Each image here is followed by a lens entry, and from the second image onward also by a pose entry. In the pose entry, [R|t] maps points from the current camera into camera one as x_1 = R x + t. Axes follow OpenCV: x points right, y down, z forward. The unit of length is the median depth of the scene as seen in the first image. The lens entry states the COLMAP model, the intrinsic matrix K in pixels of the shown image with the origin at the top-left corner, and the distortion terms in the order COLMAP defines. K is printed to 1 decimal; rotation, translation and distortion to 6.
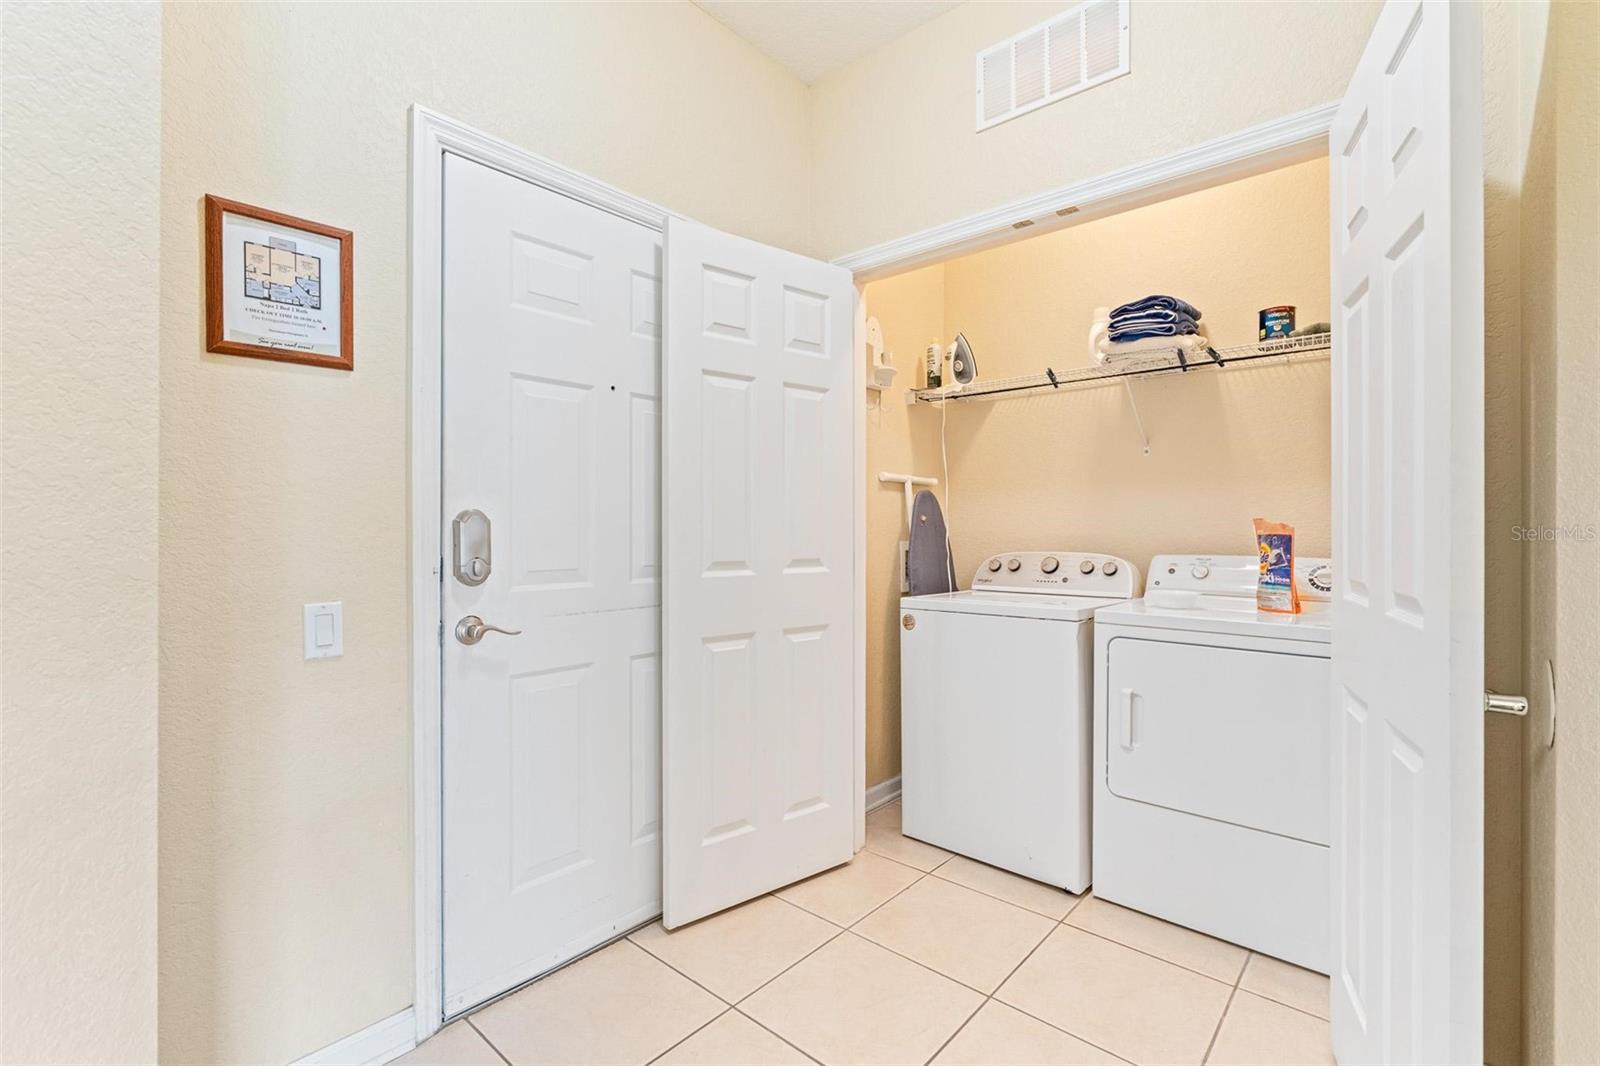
lens RADIAL K [[720.7, 0, 800.5], [0, 720.7, 525.7], [0, 0, 1]] dist [-0.012004, 0.004456]
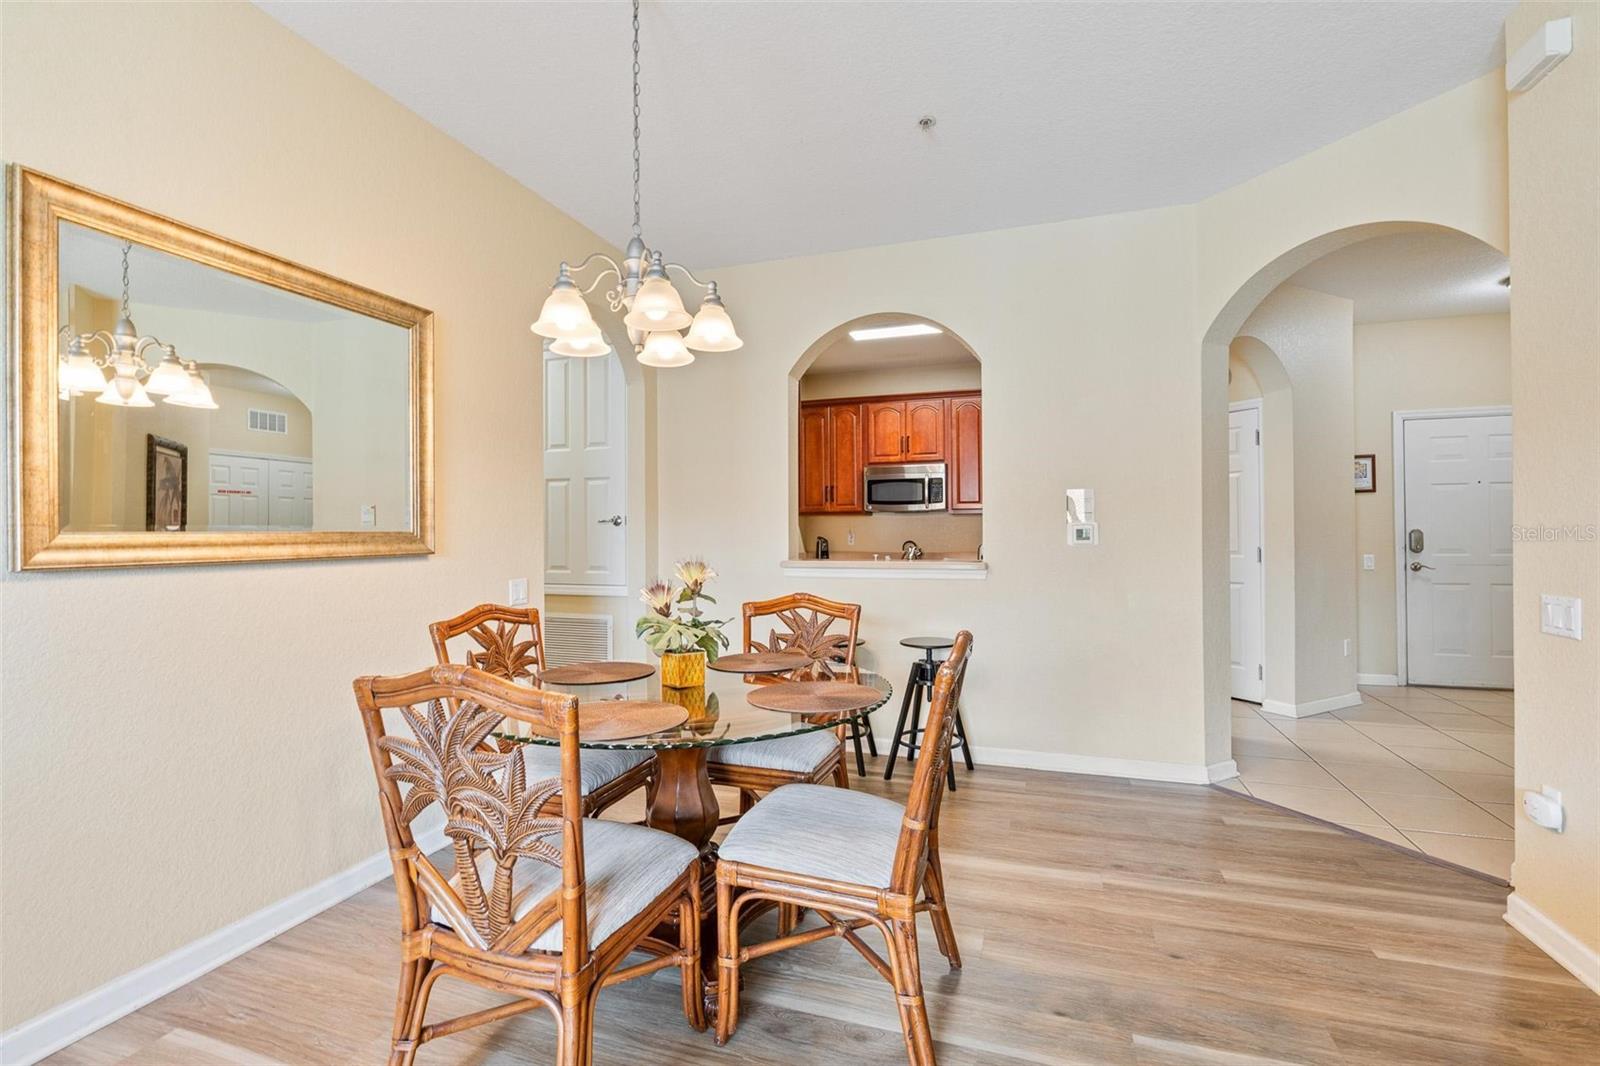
lens RADIAL K [[720.7, 0, 799.9], [0, 720.7, 527.9], [0, 0, 1]] dist [-0.012004, 0.004456]
pose [[0.377460, -0.002561, -0.926022, 1.459757], [0.019389, 0.999799, 0.005138, -0.097765], [0.925823, -0.019894, 0.377434, -2.743547]]
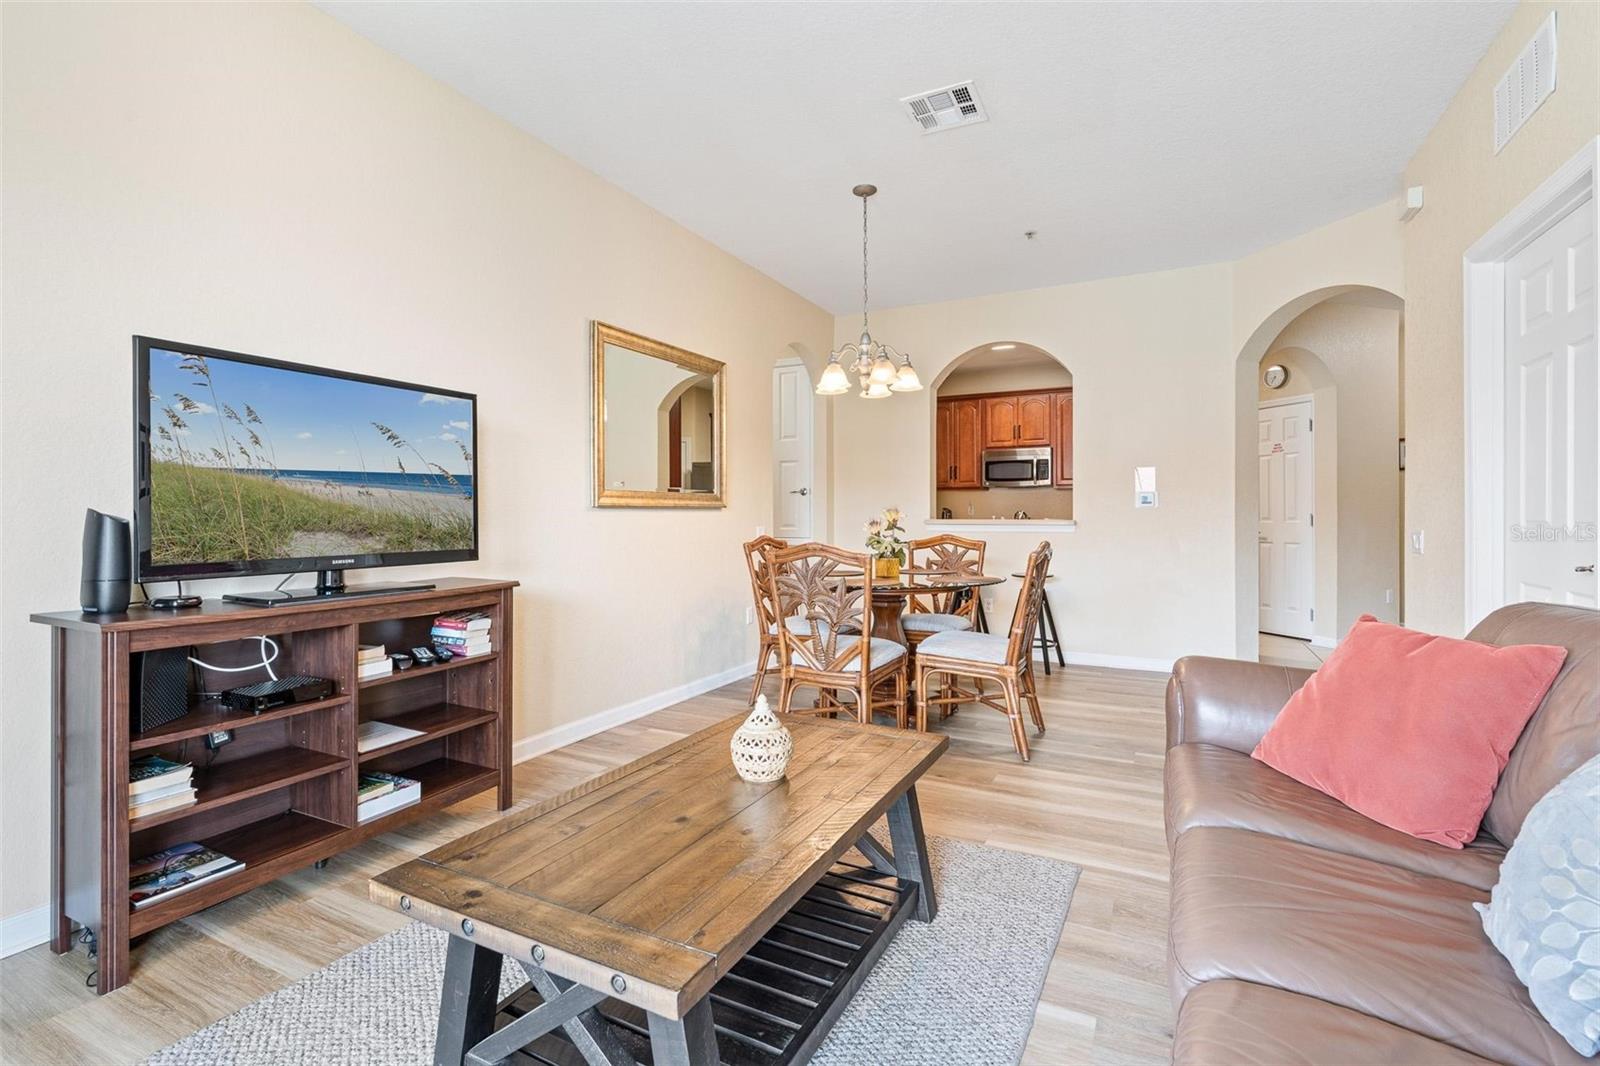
lens RADIAL K [[720.7, 0, 796.0], [0, 720.7, 516.1], [0, 0, 1]] dist [-0.012004, 0.004456]
pose [[0.230585, 0.007739, -0.973022, 2.374172], [0.016994, 0.999784, 0.011979, -0.043030], [0.972904, -0.019298, 0.230403, -3.270451]]
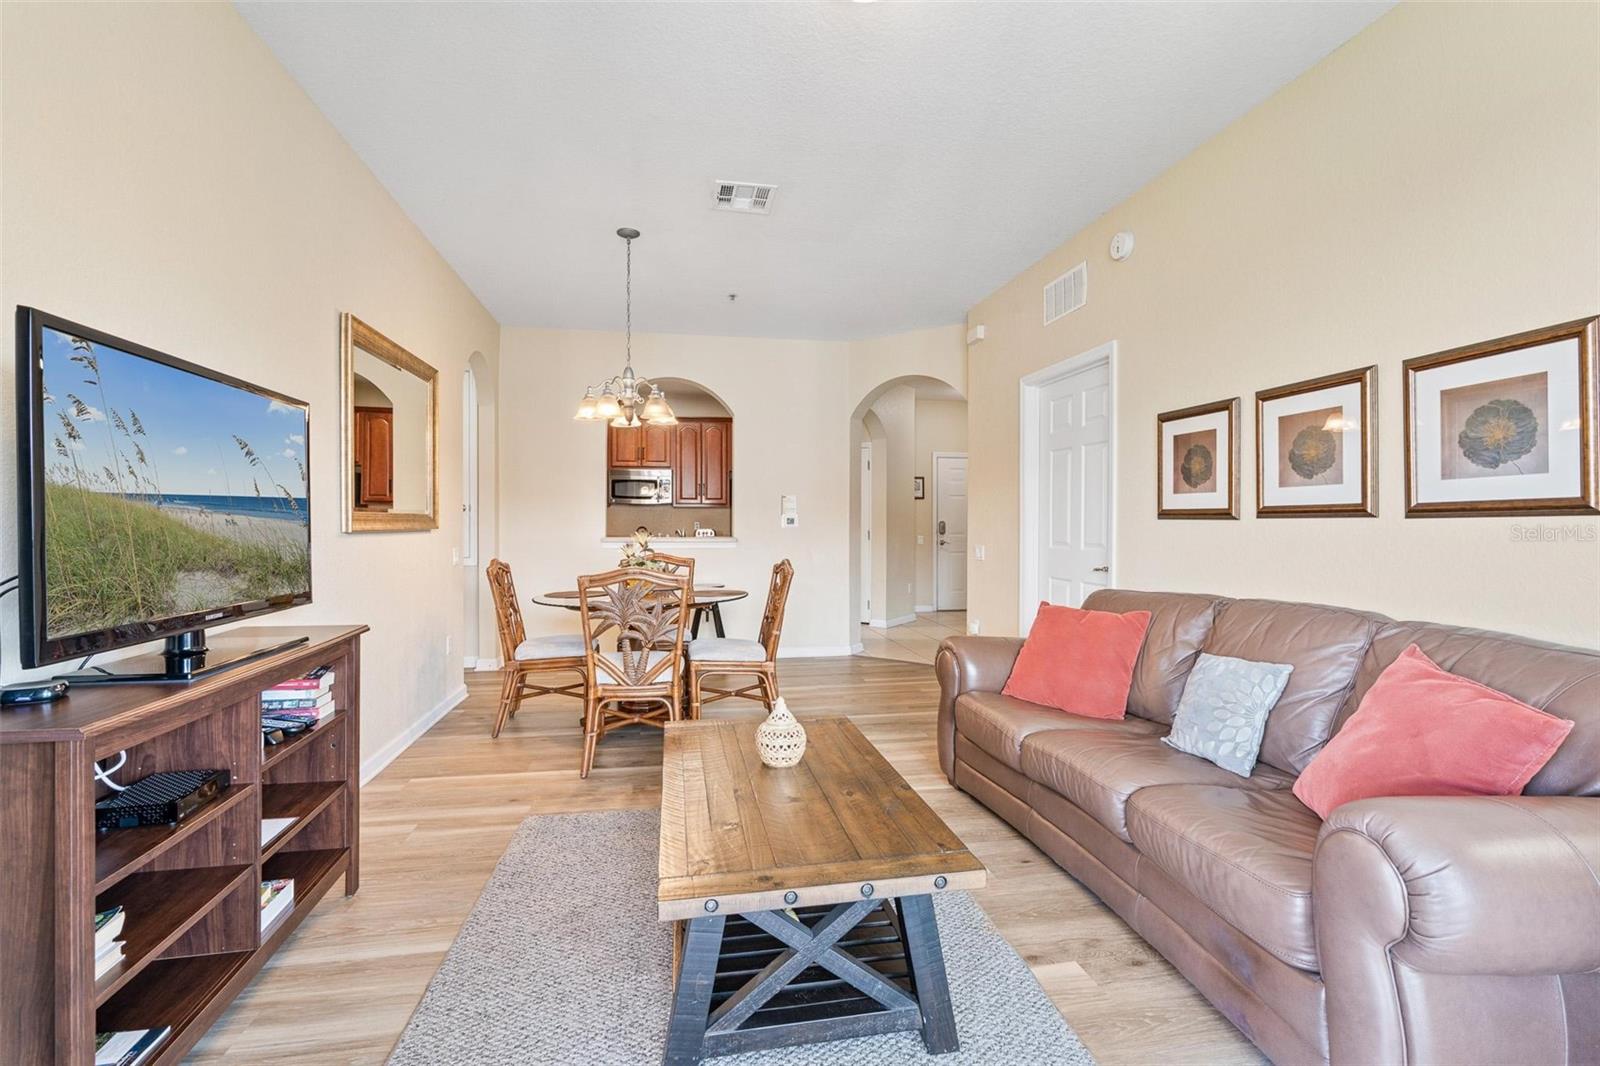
lens RADIAL K [[720.7, 0, 800.1], [0, 720.7, 525.1], [0, 0, 1]] dist [-0.012004, 0.004456]
pose [[0.779397, 0.008812, -0.626468, 2.182103], [0.003878, 0.999814, 0.018889, -0.101430], [0.626518, -0.017151, 0.779218, -4.042819]]
